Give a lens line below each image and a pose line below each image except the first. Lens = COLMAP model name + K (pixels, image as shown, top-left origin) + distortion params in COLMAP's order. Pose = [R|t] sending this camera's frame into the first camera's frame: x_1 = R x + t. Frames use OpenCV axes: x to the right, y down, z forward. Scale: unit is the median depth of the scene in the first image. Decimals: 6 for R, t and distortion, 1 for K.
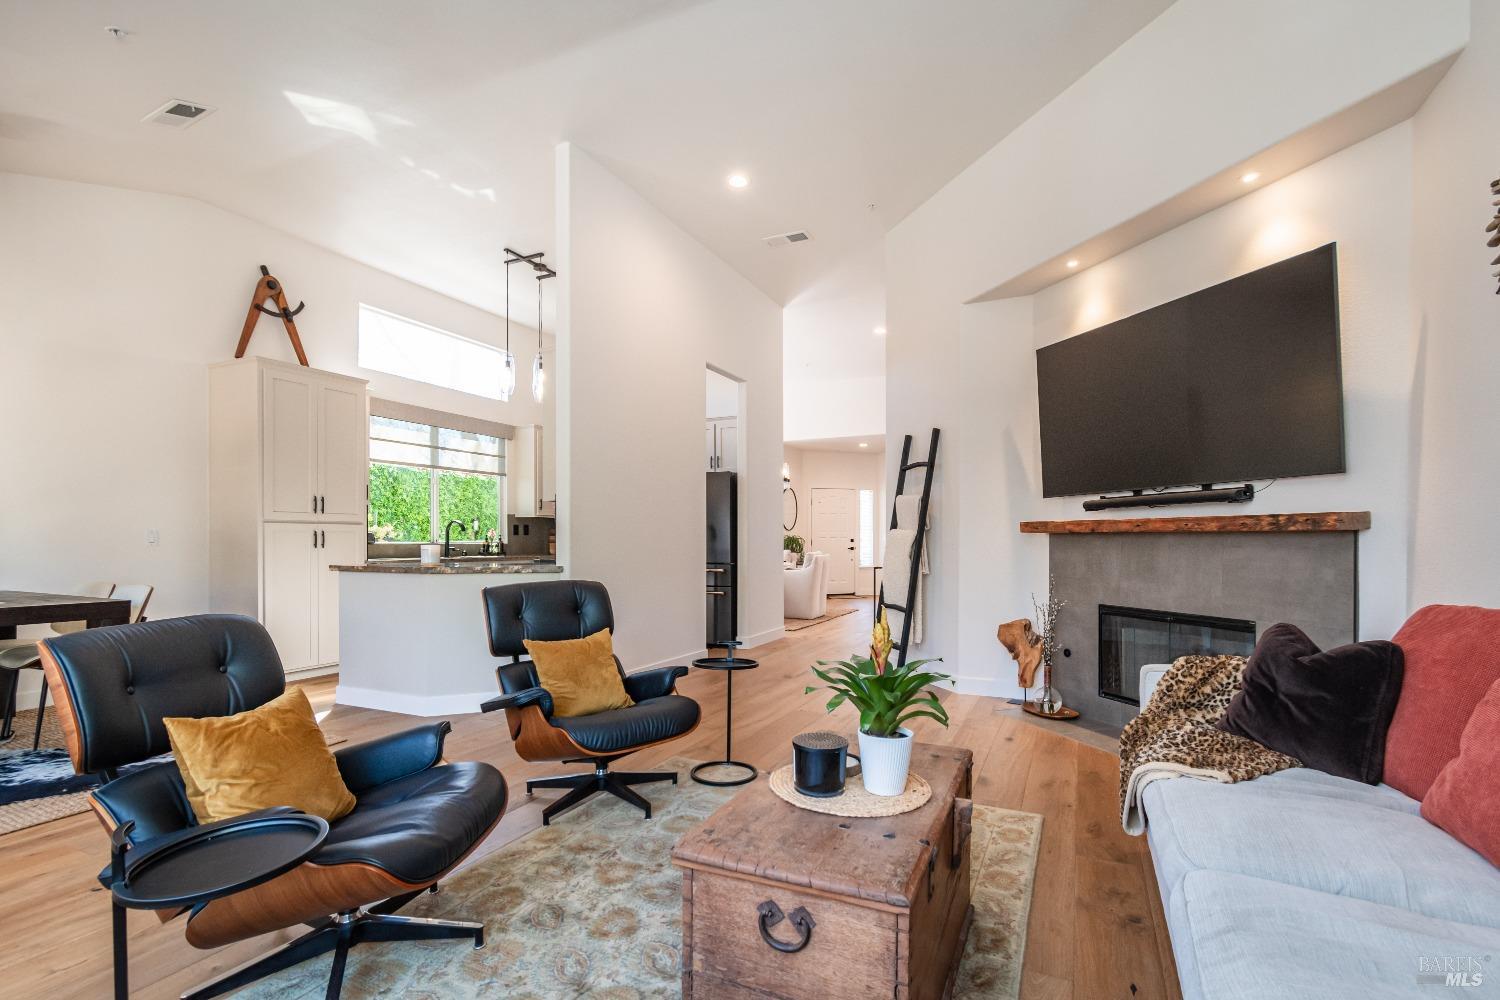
lens RADIAL K [[689.1, 0, 752.8], [0, 689.1, 546.4], [0, 0, 1]] dist [0.000156, 0.000071]
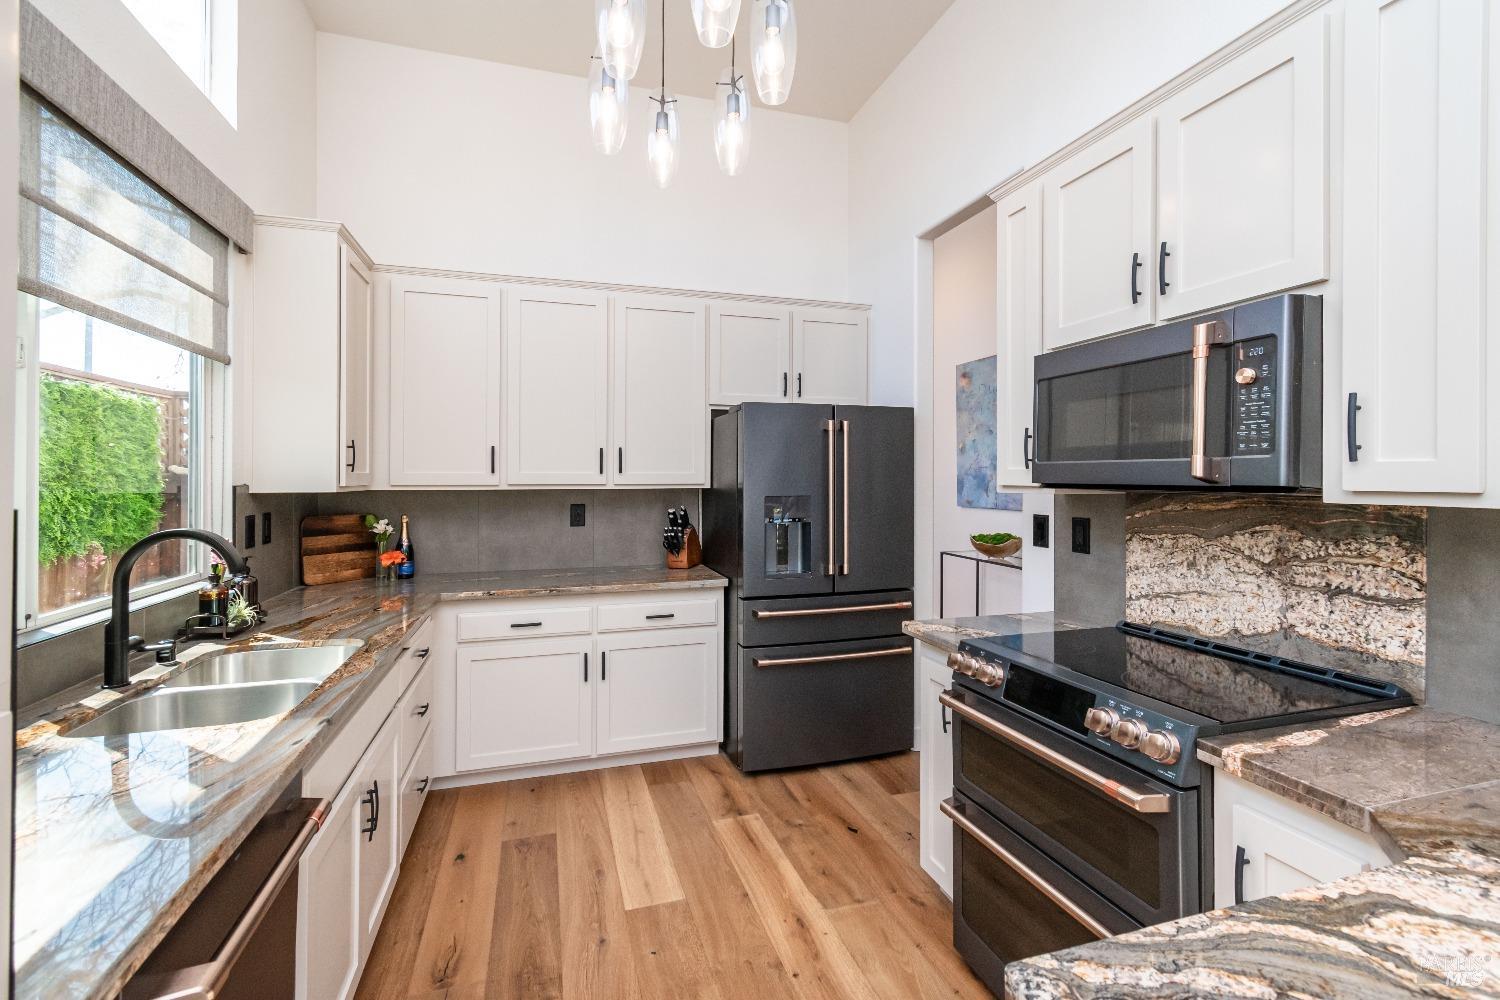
lens RADIAL K [[674.6, 0, 752.9], [0, 674.6, 473.5], [0, 0, 1]] dist [-0.001917, -0.000221]
pose [[0.731541, 0.003697, 0.681787, -0.718223], [0.003911, 0.999946, -0.009619, -0.084293], [-0.681786, 0.009703, 0.731487, 1.109022]]
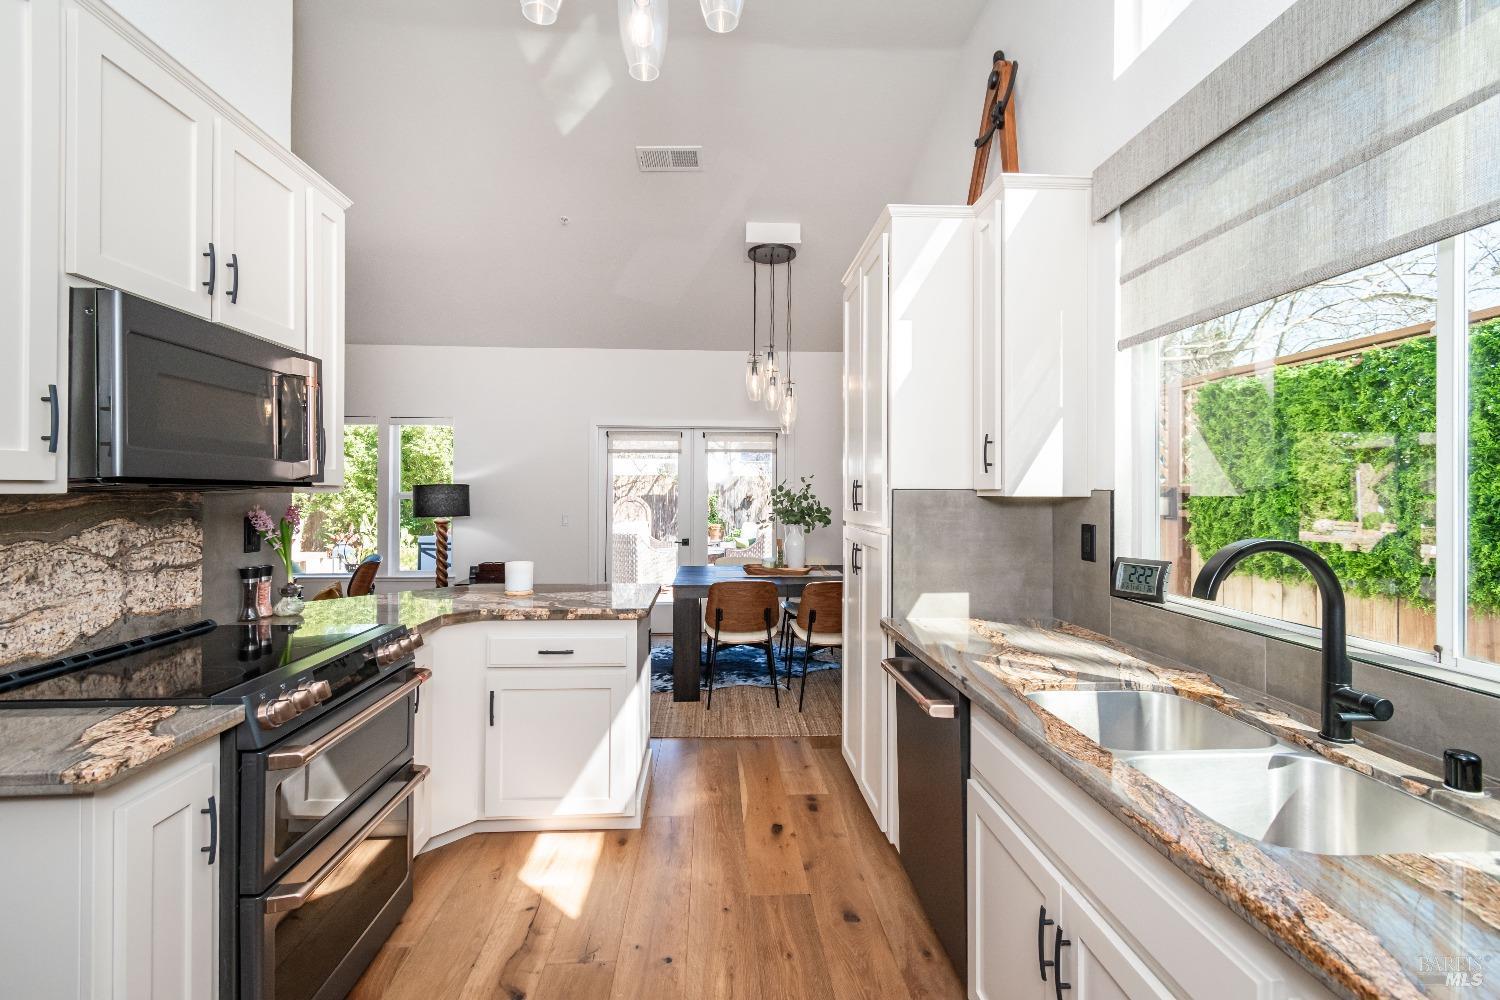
lens RADIAL K [[674.4, 0, 751.0], [0, 674.4, 495.0], [0, 0, 1]] dist [-0.000009, -0.000023]
pose [[-0.875141, -0.005176, -0.483840, -0.361073], [-0.009702, 0.999929, 0.006851, -0.077896], [0.483771, 0.010689, -0.875129, 1.748835]]
